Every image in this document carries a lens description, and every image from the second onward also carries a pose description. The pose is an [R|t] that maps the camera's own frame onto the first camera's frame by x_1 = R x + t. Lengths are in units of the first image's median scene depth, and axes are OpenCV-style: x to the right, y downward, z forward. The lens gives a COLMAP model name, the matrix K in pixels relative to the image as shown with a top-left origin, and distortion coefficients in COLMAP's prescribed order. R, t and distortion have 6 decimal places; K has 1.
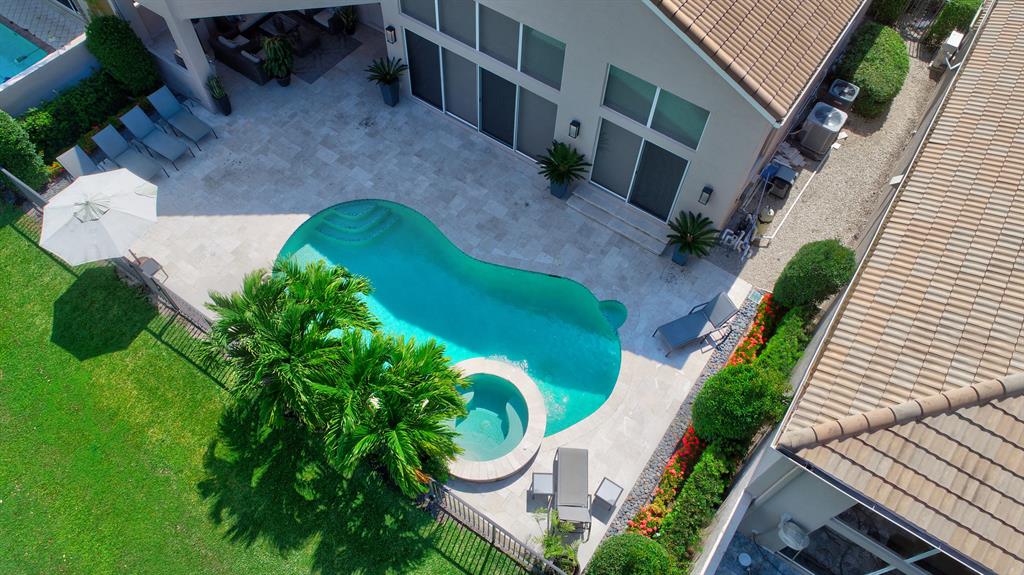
lens RADIAL K [[690.1, 0, 501.5], [0, 690.1, 288.6], [0, 0, 1]] dist [0.007807, 0.001692]
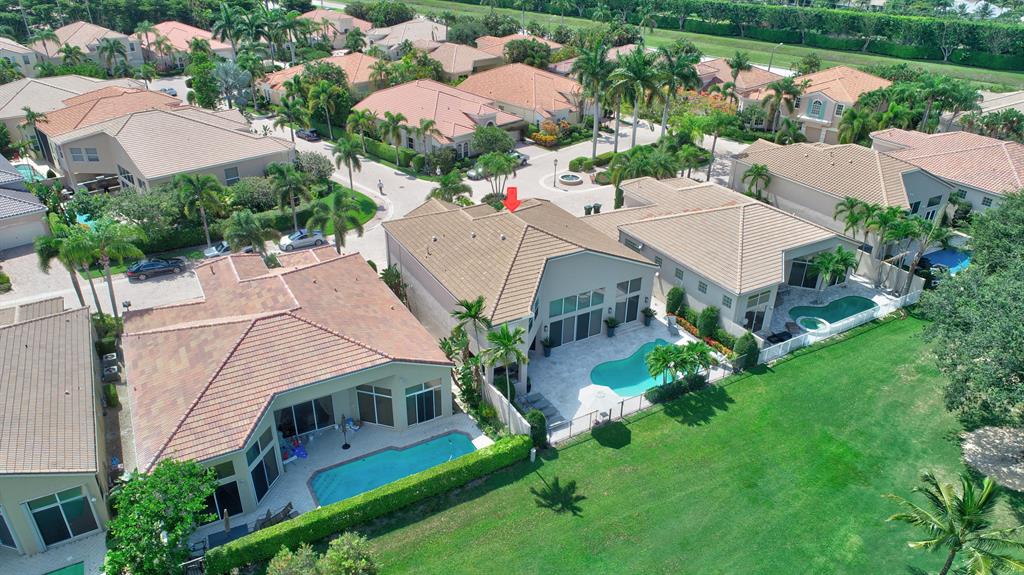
lens RADIAL K [[687.1, 0, 512.0], [0, 687.1, 287.5], [0, 0, 1]] dist [-0.001201, -0.001627]
pose [[0.429221, -0.439186, 0.789231, -2.541355], [0.763792, 0.642884, -0.057639, -0.466582], [-0.482069, 0.627548, 0.611386, -0.770310]]
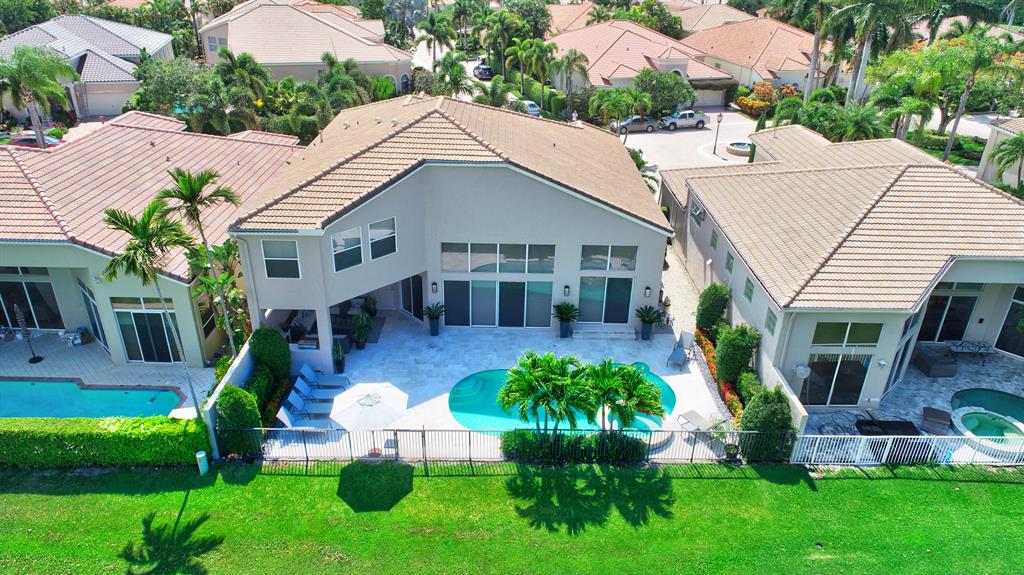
lens RADIAL K [[687.1, 0, 512.0], [0, 687.1, 287.5], [0, 0, 1]] dist [-0.001201, -0.001627]
pose [[0.817220, -0.267165, 0.510661, -0.933890], [0.489235, 0.789940, -0.369654, 0.358056], [-0.304633, 0.551922, 0.776261, -0.350983]]
